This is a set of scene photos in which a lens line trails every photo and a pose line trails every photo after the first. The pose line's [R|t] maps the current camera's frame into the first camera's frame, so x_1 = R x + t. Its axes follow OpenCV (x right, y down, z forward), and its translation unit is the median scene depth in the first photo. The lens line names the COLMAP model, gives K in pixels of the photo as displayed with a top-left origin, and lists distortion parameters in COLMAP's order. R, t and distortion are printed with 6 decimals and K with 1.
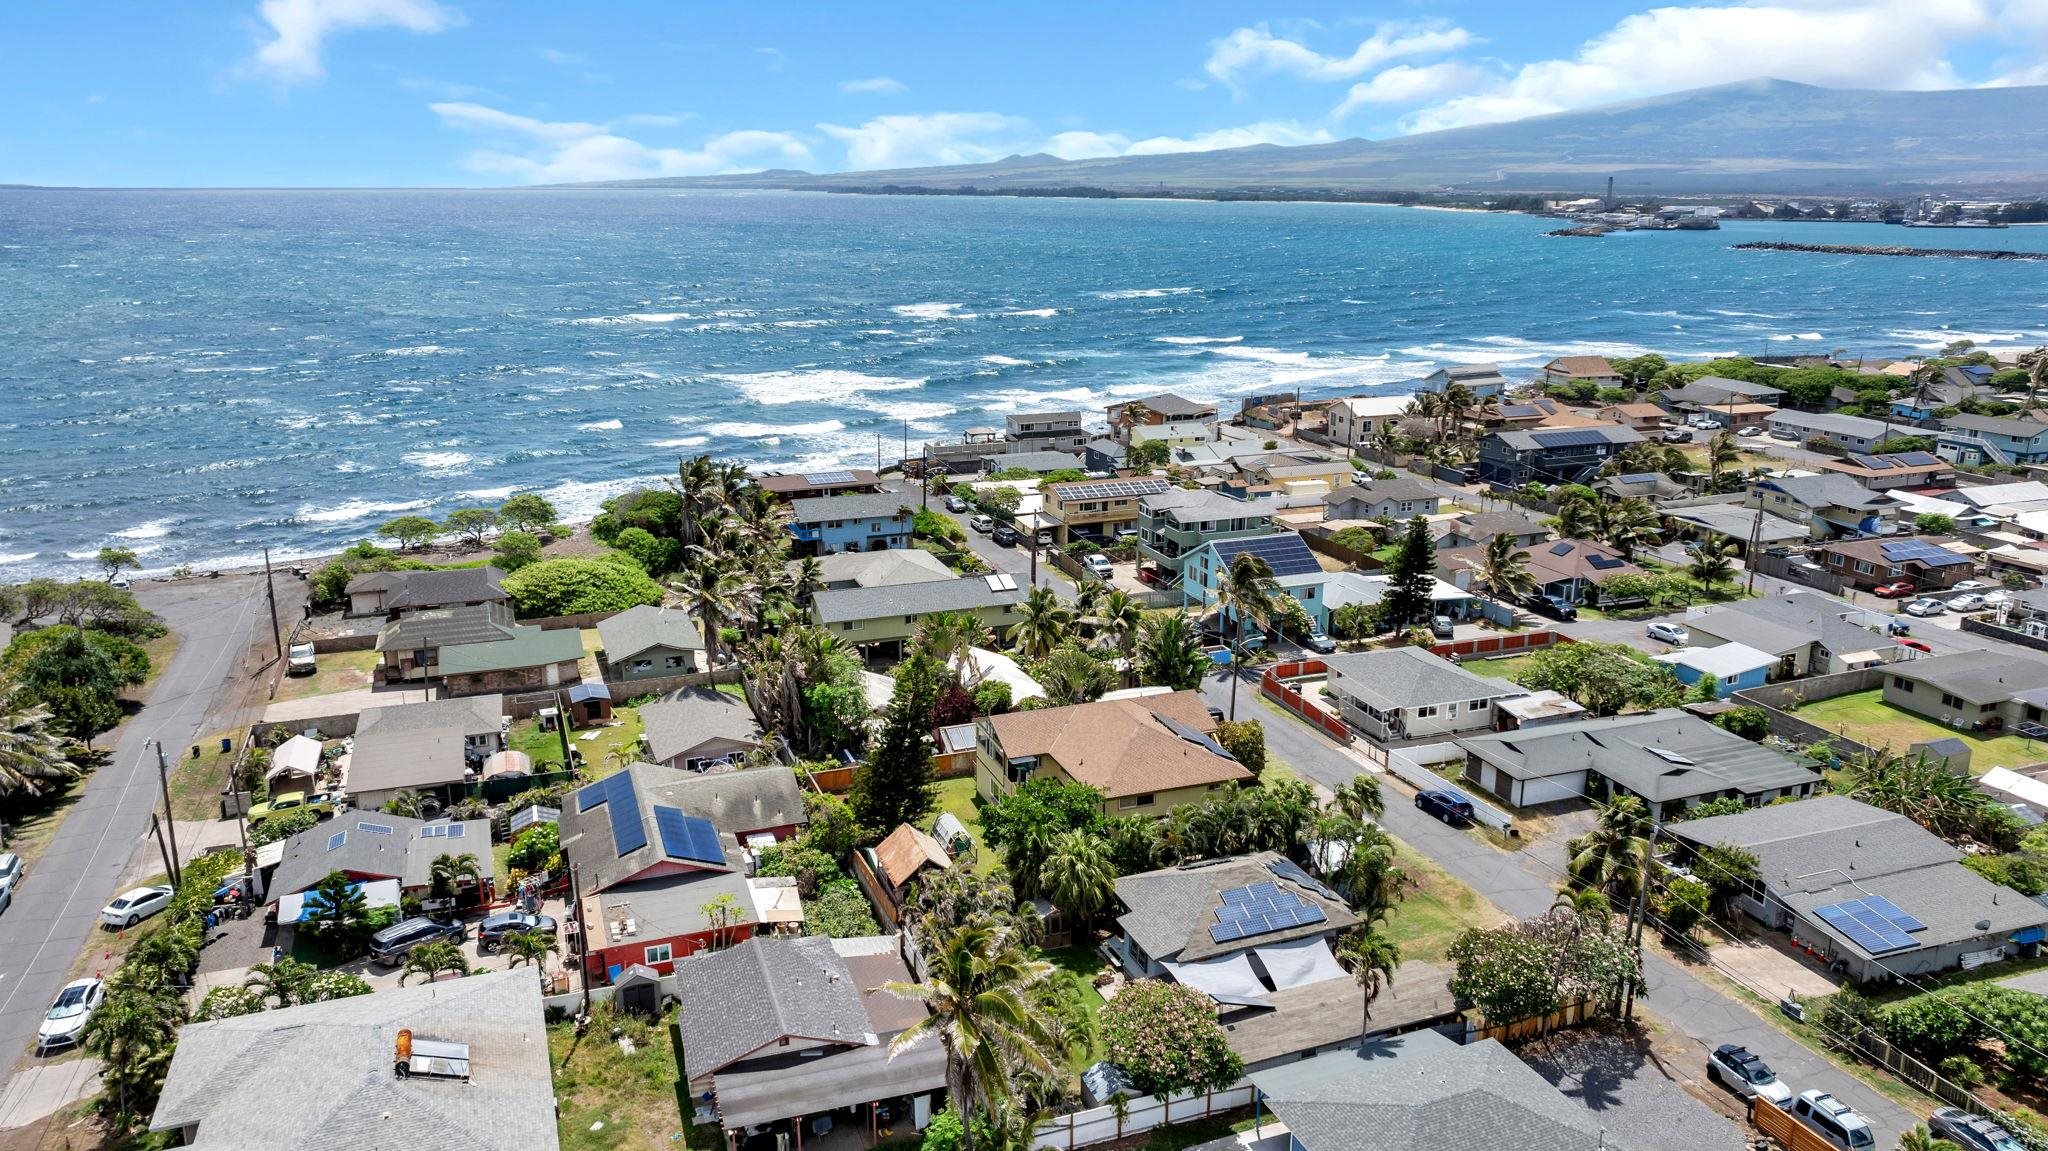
lens RADIAL K [[1425.7, 0, 1024.0], [0, 1425.7, 575.5], [0, 0, 1]] dist [-0.028586, 0.024860]
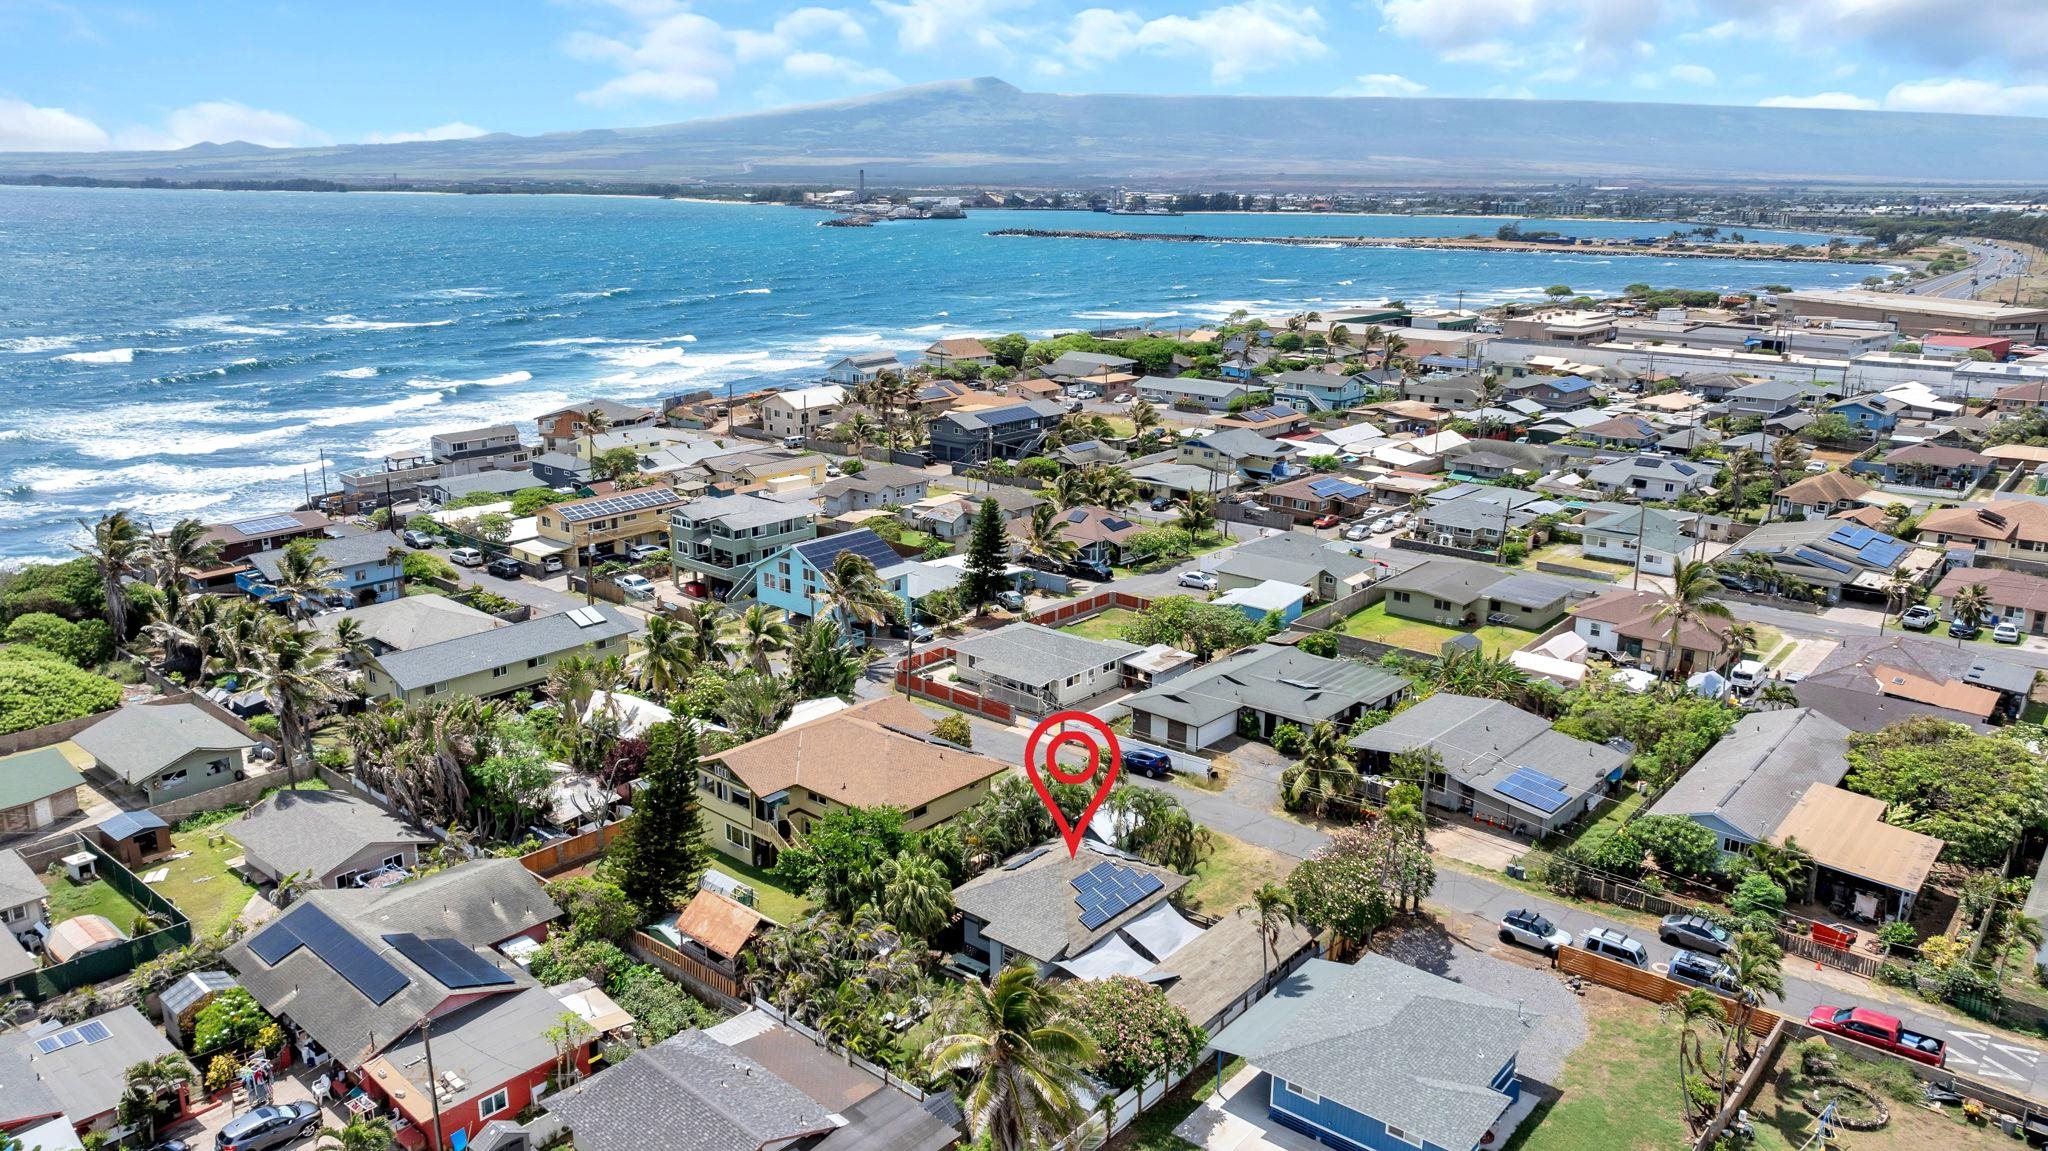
lens RADIAL K [[1425.7, 0, 1024.0], [0, 1425.7, 575.5], [0, 0, 1]] dist [-0.028586, 0.024860]
pose [[0.876833, -0.123097, 0.464770, -0.183645], [0.120696, 0.992071, 0.035051, -0.018428], [-0.465399, 0.025362, 0.884737, 0.061655]]
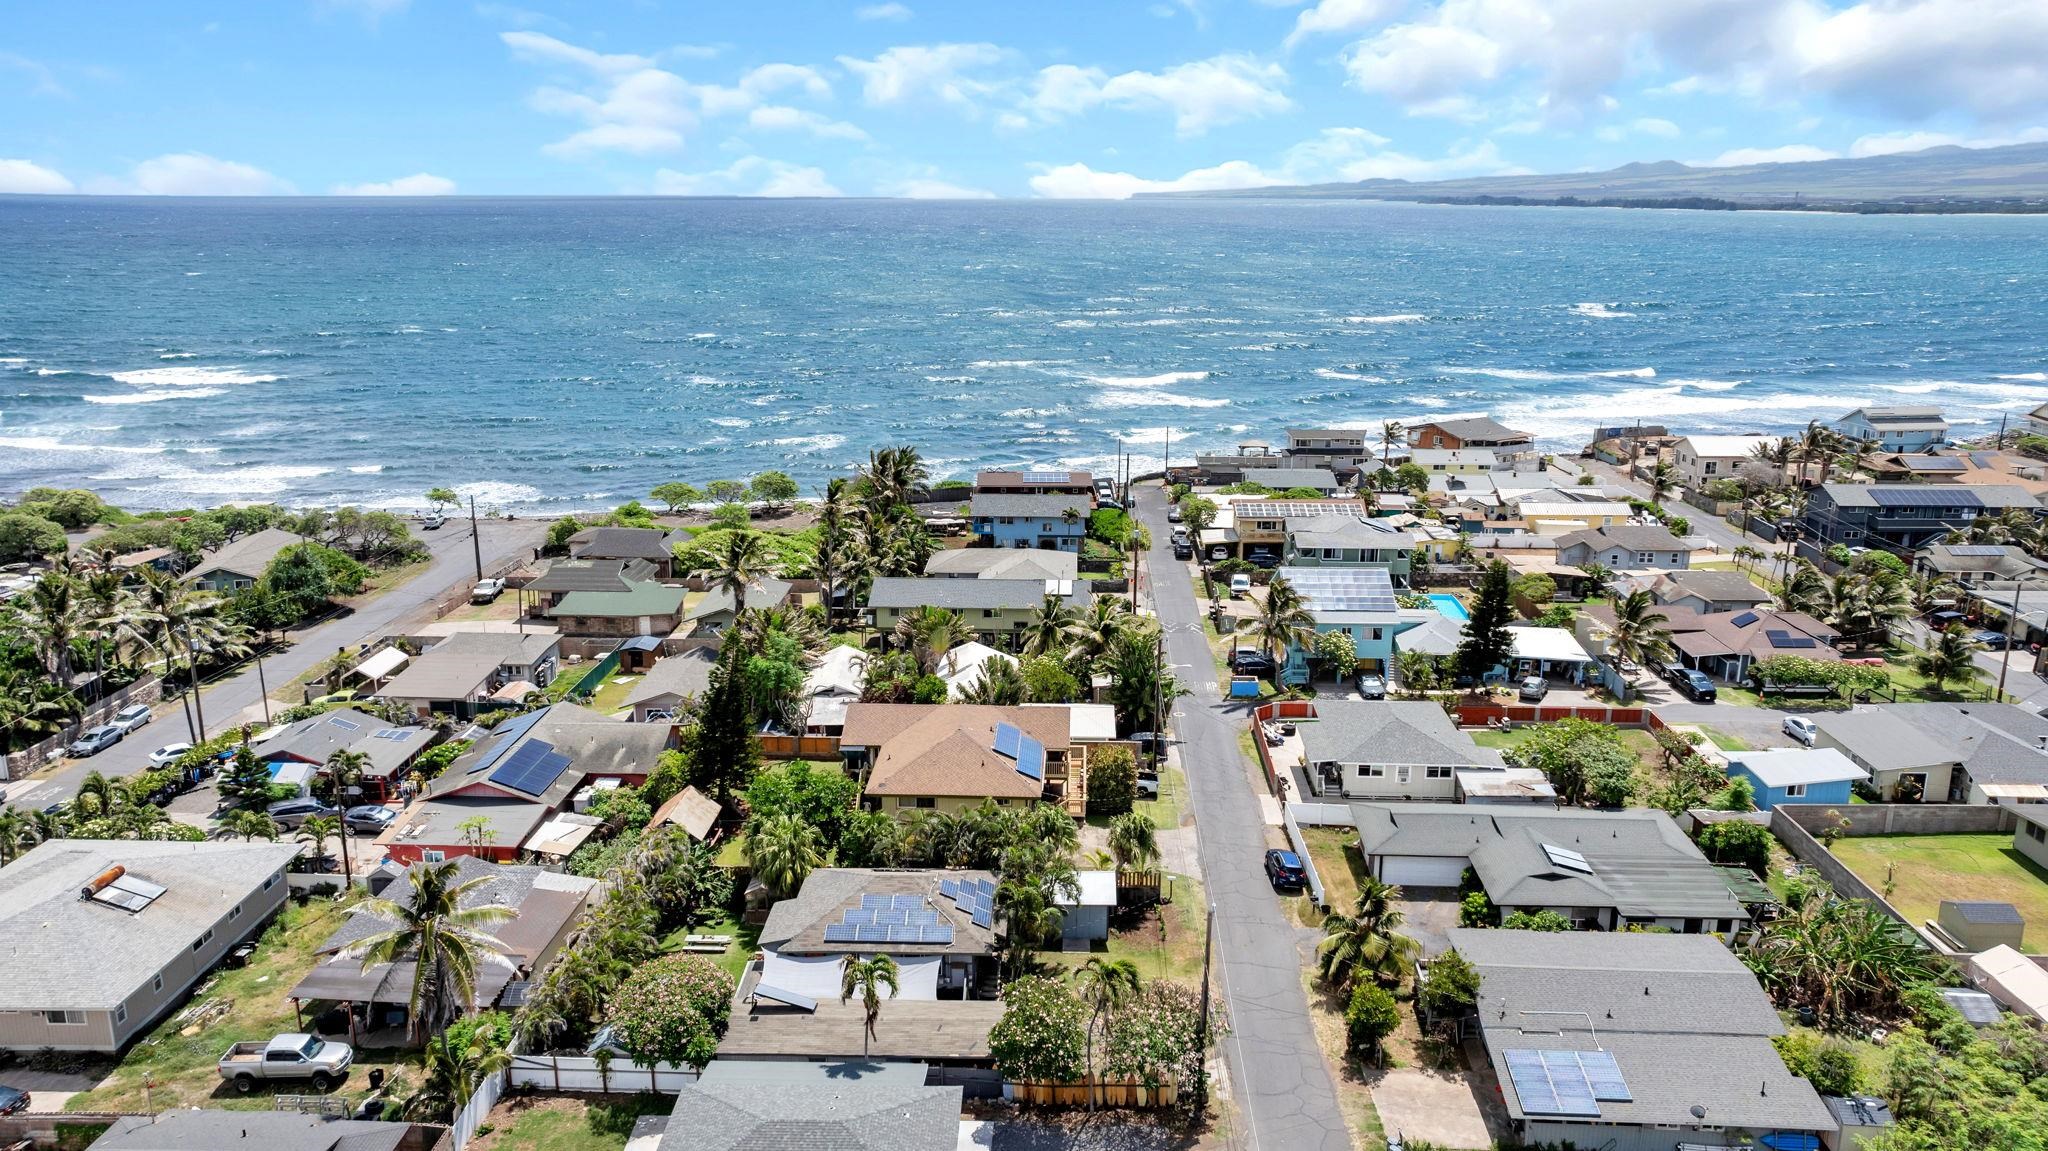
lens RADIAL K [[1425.7, 0, 1024.0], [0, 1425.7, 575.5], [0, 0, 1]] dist [-0.028586, 0.024860]
pose [[0.920786, 0.098586, -0.377404, 0.325371], [-0.101027, 0.994794, 0.013379, -0.013771], [0.376758, 0.025809, 0.925952, 0.061196]]
